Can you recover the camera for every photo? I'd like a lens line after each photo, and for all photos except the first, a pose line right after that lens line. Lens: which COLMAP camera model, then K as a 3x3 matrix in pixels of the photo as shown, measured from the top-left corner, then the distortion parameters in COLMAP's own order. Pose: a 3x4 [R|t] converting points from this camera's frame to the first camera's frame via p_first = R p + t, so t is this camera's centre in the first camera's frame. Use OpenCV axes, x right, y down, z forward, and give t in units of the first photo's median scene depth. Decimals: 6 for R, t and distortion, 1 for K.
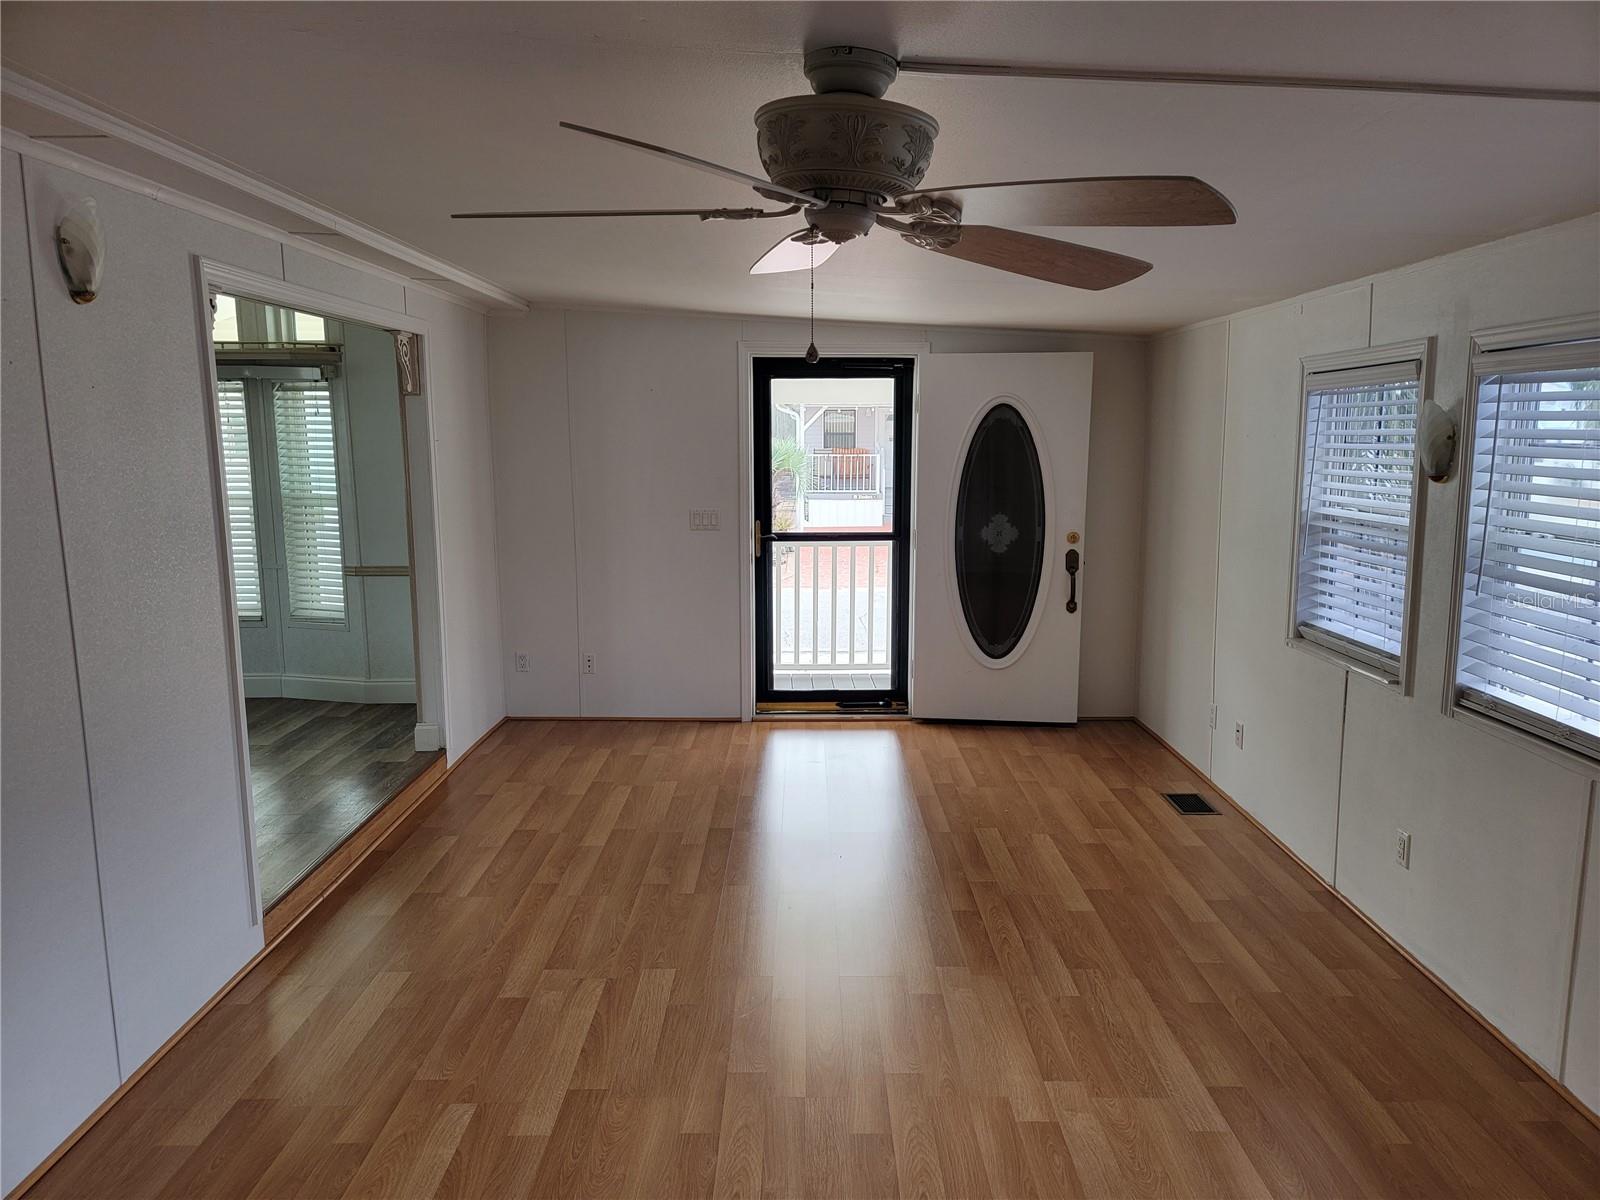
lens RADIAL K [[1110.8, 0, 792.4], [0, 1110.8, 619.6], [0, 0, 1]] dist [0.093476, -0.079530]
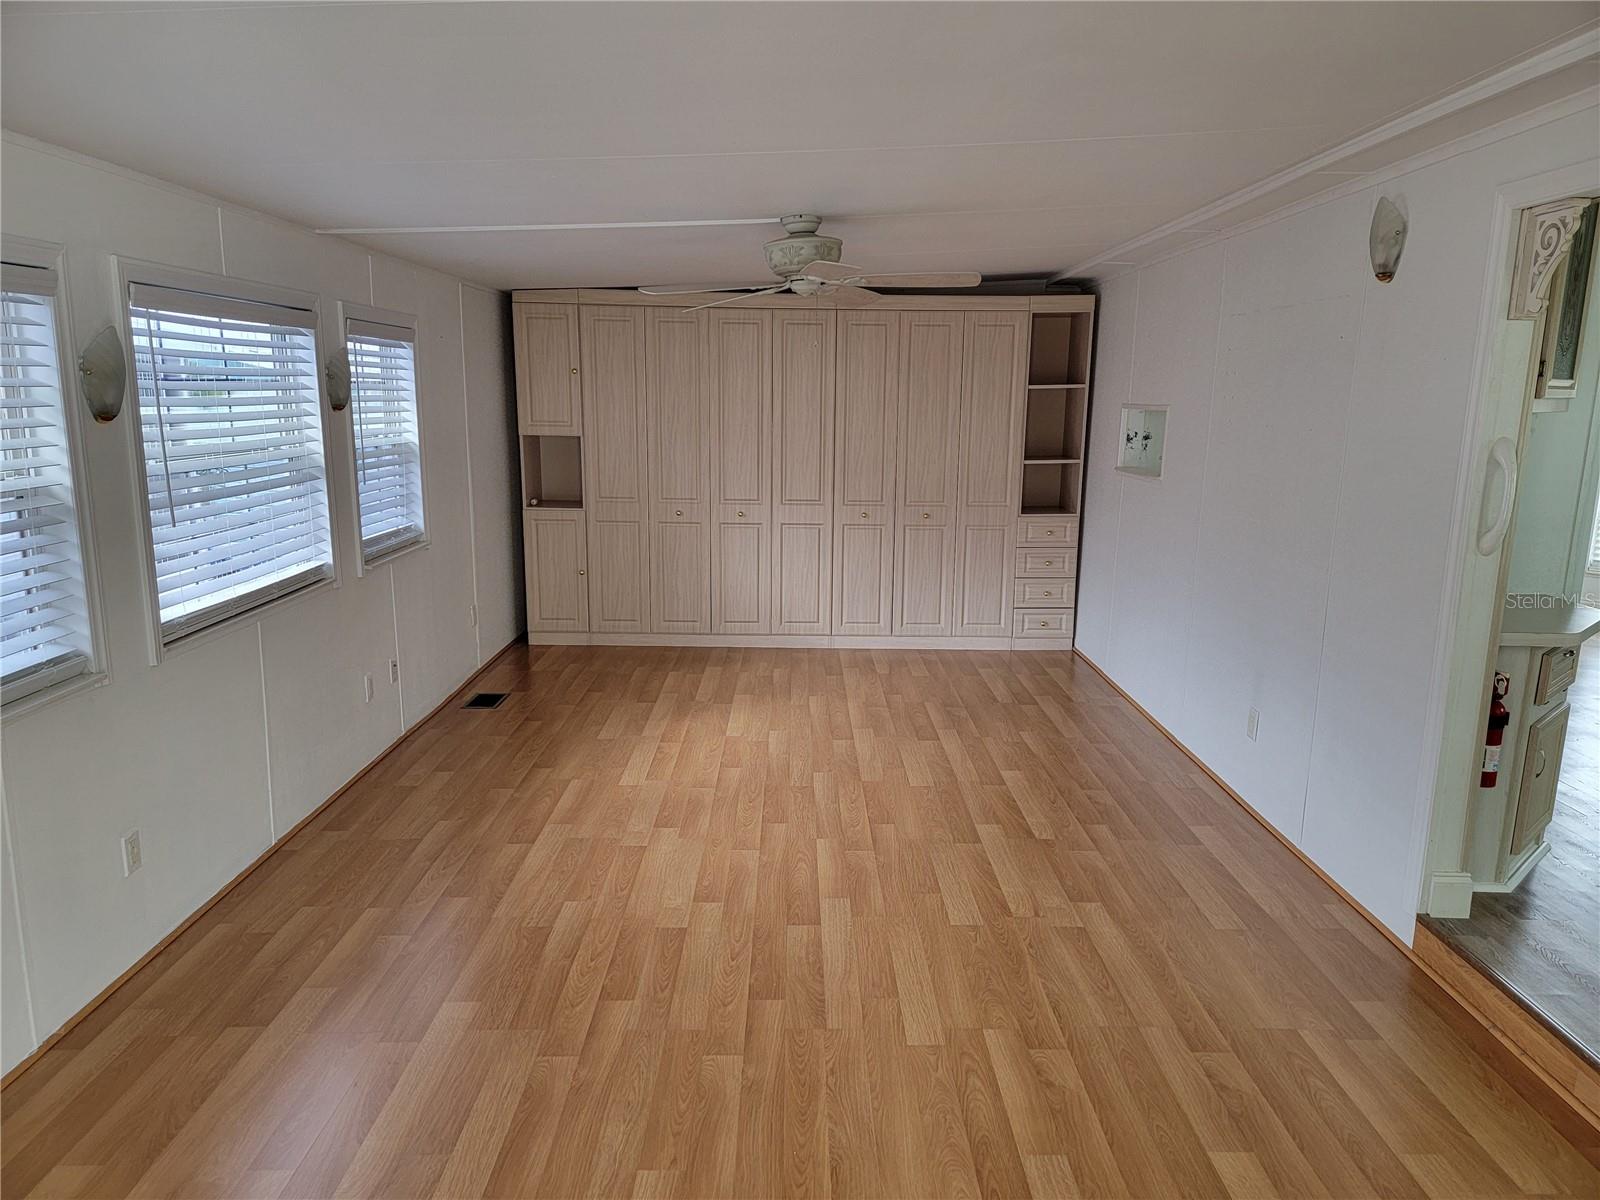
lens RADIAL K [[1113.9, 0, 801.3], [0, 1113.9, 606.6], [0, 0, 1]] dist [0.098252, -0.078622]
pose [[-0.999778, -0.010104, -0.018479, 0.051102], [-0.015918, 0.937045, 0.348846, -0.305934], [0.013791, 0.349063, -0.936998, 1.885616]]
